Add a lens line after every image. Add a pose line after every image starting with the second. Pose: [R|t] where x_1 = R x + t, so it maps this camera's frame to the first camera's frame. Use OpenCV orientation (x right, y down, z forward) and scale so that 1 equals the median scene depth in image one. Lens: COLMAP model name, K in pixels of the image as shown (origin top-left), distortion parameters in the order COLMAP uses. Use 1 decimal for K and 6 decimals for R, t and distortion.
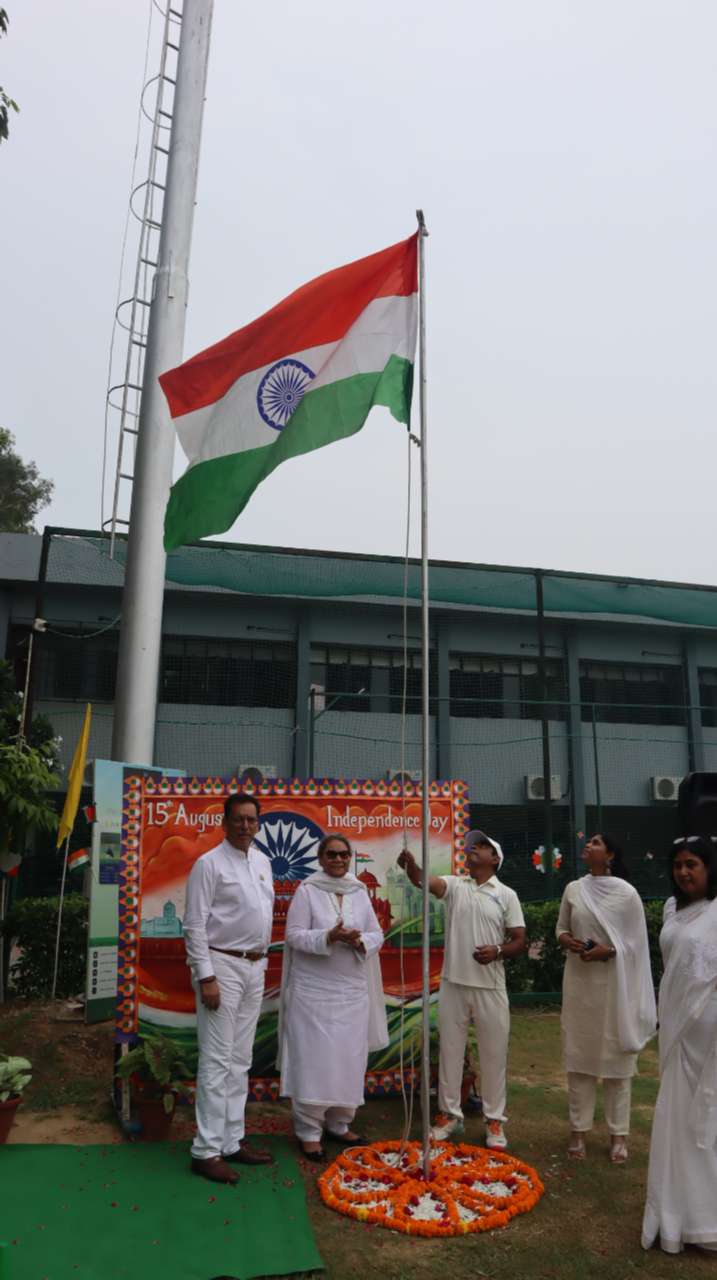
lens RADIAL K [[941.9, 0, 358.3], [0, 941.9, 665.3], [0, 0, 1]] dist [-0.044221, 0.058079]
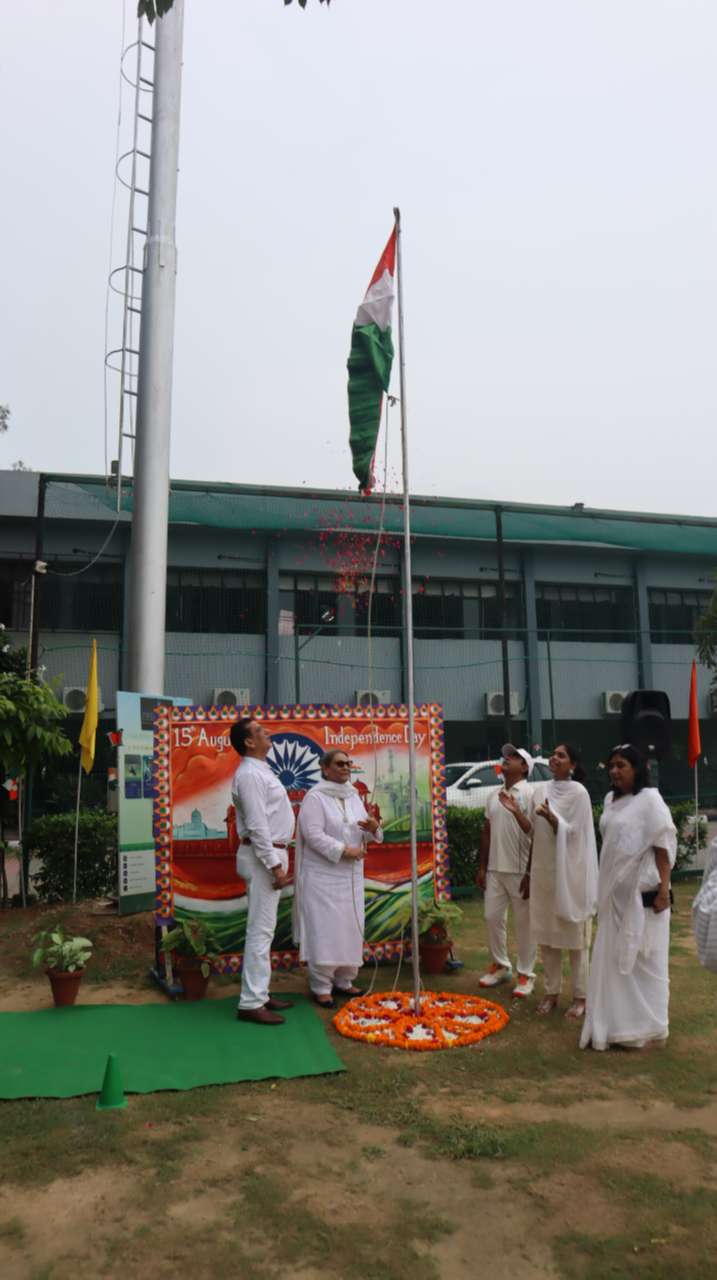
lens RADIAL K [[941.9, 0, 358.3], [0, 941.9, 665.3], [0, 0, 1]] dist [-0.044221, 0.058079]
pose [[0.998831, -0.021254, 0.043405, -0.040422], [0.017439, 0.996102, 0.086464, -0.029609], [-0.045073, -0.085606, 0.995309, -0.174403]]
